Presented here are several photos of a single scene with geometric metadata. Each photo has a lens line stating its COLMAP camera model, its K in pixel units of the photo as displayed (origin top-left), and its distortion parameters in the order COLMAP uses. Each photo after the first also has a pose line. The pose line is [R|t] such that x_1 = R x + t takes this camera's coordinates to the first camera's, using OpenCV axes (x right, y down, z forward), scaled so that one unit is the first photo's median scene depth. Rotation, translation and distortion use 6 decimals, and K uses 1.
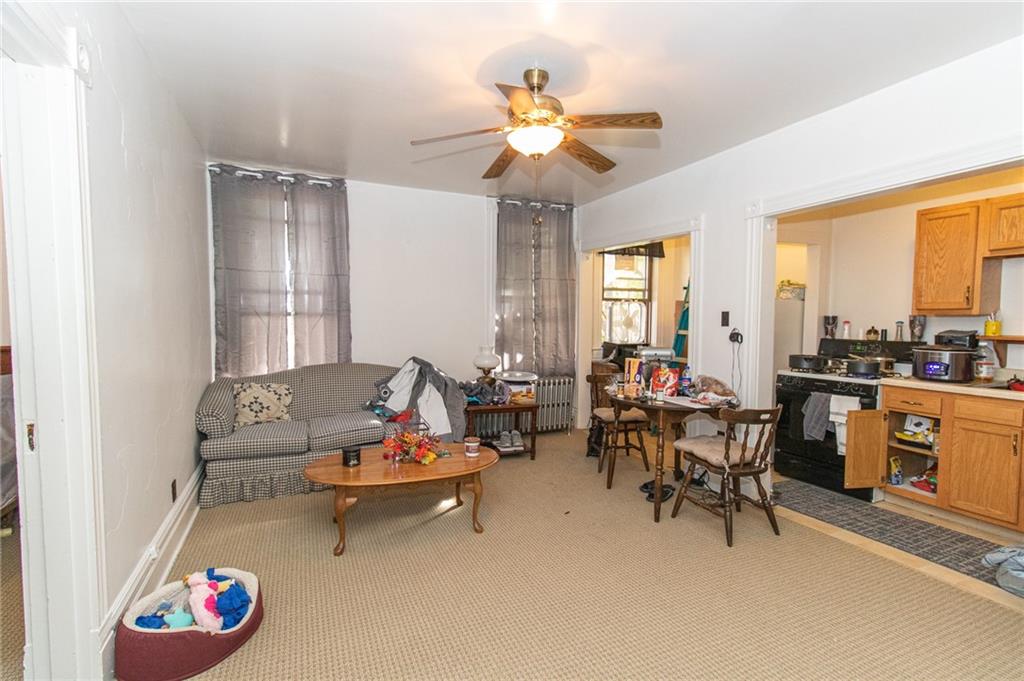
lens RADIAL K [[480.2, 0, 510.7], [0, 480.2, 347.7], [0, 0, 1]] dist [0.000413, -0.000099]
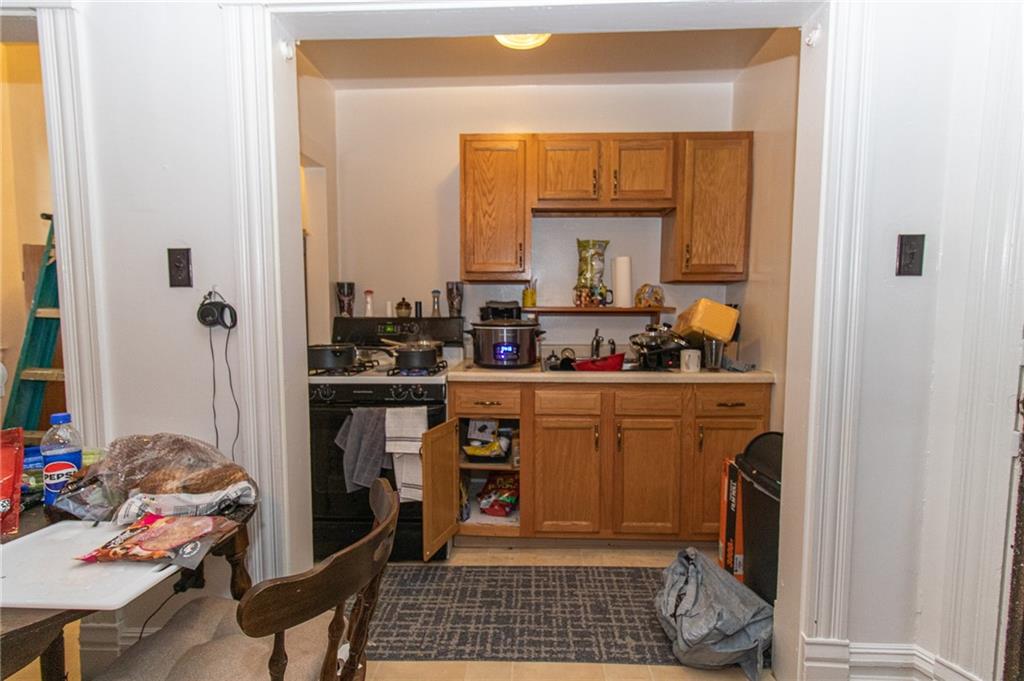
lens RADIAL K [[465.3, 0, 512.0], [0, 465.3, 340.5], [0, 0, 1]] dist [0.012872, 0.000234]
pose [[0.446780, -0.065199, 0.892265, 0.236515], [0.054910, 0.997459, 0.045390, -0.004328], [-0.892957, 0.028715, 0.449225, 0.621912]]
